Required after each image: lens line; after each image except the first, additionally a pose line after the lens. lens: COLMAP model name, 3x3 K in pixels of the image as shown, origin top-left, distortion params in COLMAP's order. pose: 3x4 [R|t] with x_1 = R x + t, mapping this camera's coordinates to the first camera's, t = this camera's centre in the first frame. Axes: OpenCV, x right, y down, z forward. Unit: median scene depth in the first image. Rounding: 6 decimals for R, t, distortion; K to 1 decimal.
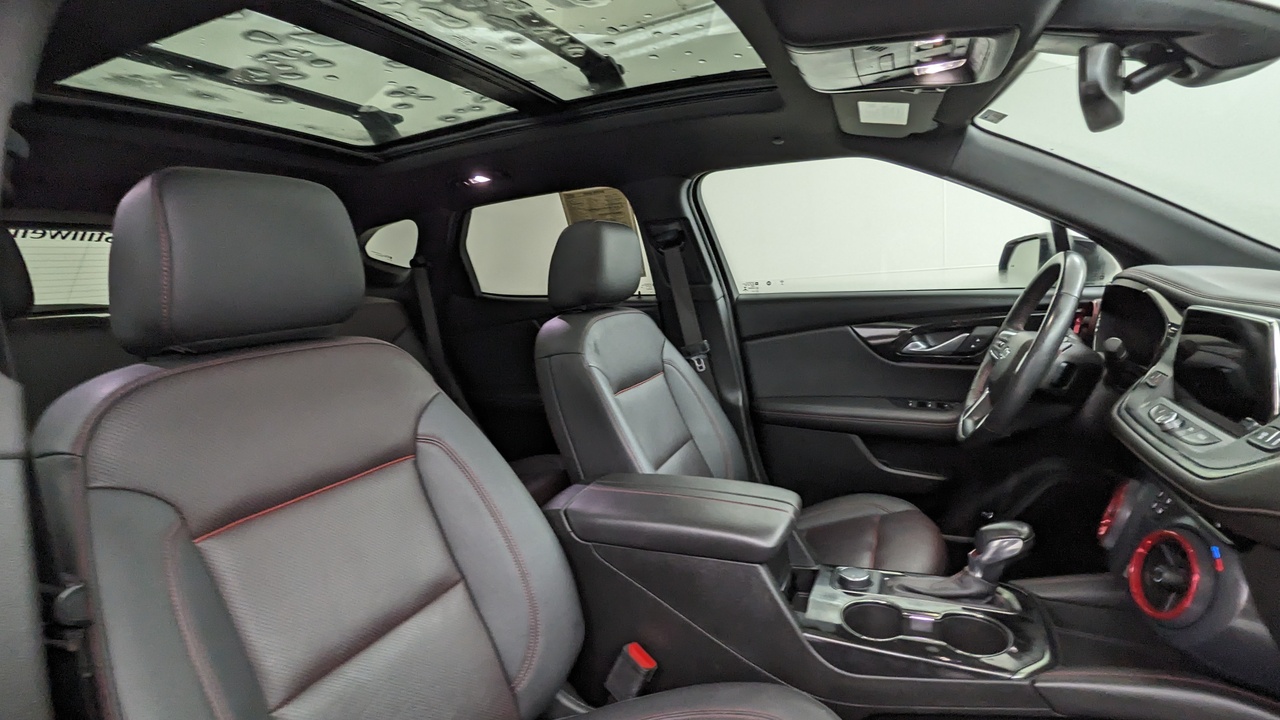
lens RADIAL K [[611.3, 0, 641.5], [0, 611.3, 362.4], [0, 0, 1]] dist [-0.003904, 0.000542]
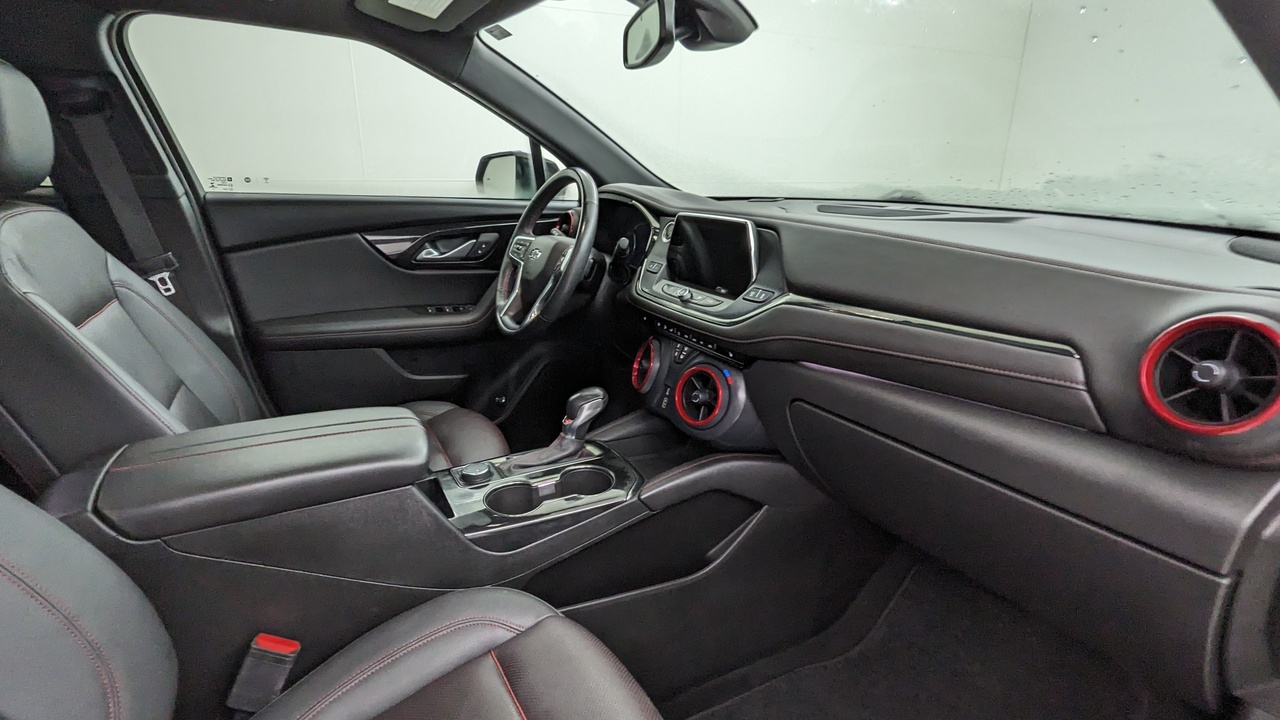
lens RADIAL K [[611.3, 0, 641.5], [0, 611.3, 362.4], [0, 0, 1]] dist [-0.003904, 0.000542]
pose [[0.607841, -0.160291, 0.777712, -0.160869], [0.054835, 0.985549, 0.160270, 0.009099], [-0.792163, -0.054773, 0.607846, 0.091311]]
